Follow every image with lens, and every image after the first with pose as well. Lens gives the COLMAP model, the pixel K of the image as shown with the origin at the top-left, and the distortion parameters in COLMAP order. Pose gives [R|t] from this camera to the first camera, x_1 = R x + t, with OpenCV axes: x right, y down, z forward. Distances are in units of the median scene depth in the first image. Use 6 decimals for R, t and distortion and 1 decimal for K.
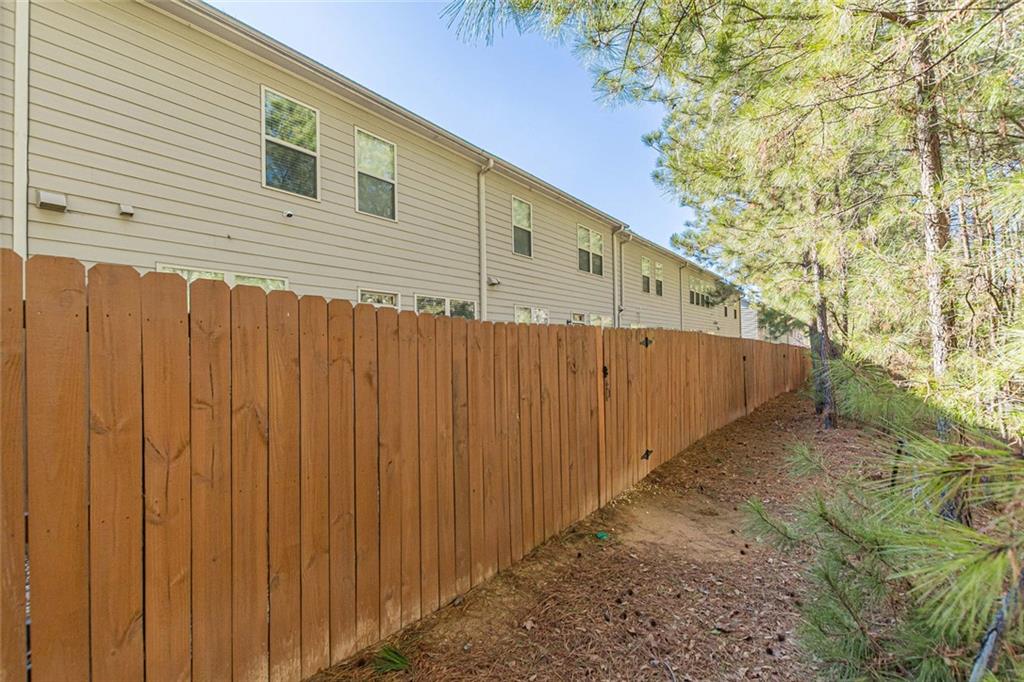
lens RADIAL K [[444.4, 0, 507.8], [0, 444.4, 341.5], [0, 0, 1]] dist [0.010731, -0.003988]
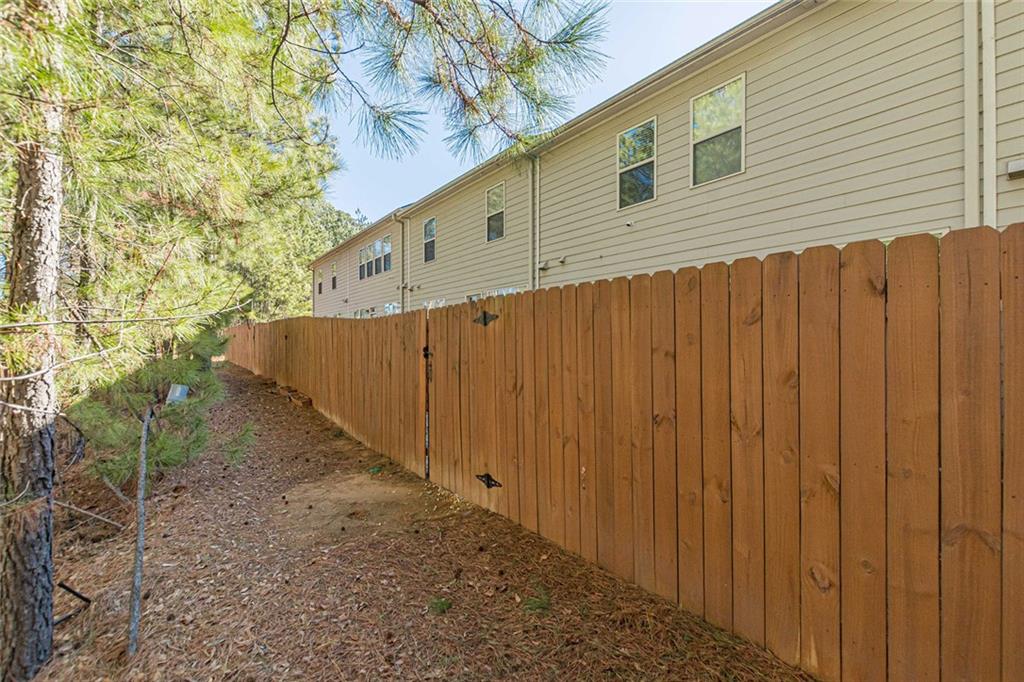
lens RADIAL K [[444.4, 0, 515.5], [0, 444.4, 344.6], [0, 0, 1]] dist [0.010731, -0.003988]
pose [[-0.261005, 0.018262, -0.965165, 0.865183], [0.024684, 0.999620, 0.012238, 0.030817], [0.965022, -0.020630, -0.261357, 1.096236]]
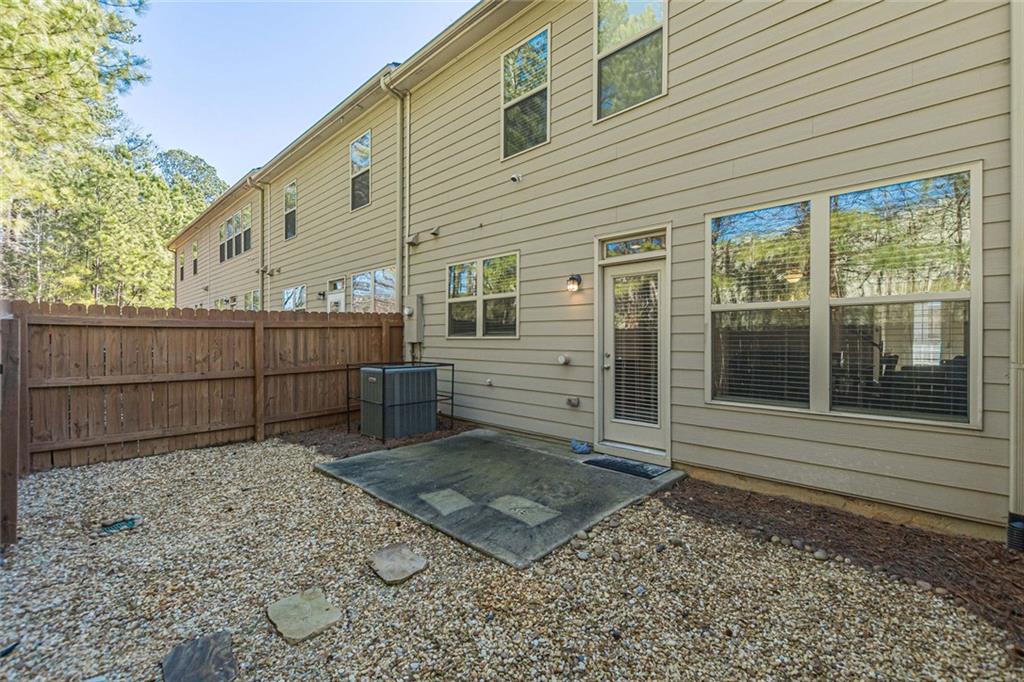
lens RADIAL K [[444.4, 0, 509.8], [0, 444.4, 340.2], [0, 0, 1]] dist [0.010731, -0.003988]
pose [[-0.128492, 0.010648, -0.991653, 0.426992], [0.015352, 0.999844, 0.008747, 0.032429], [0.991592, -0.014100, -0.128635, 1.192050]]
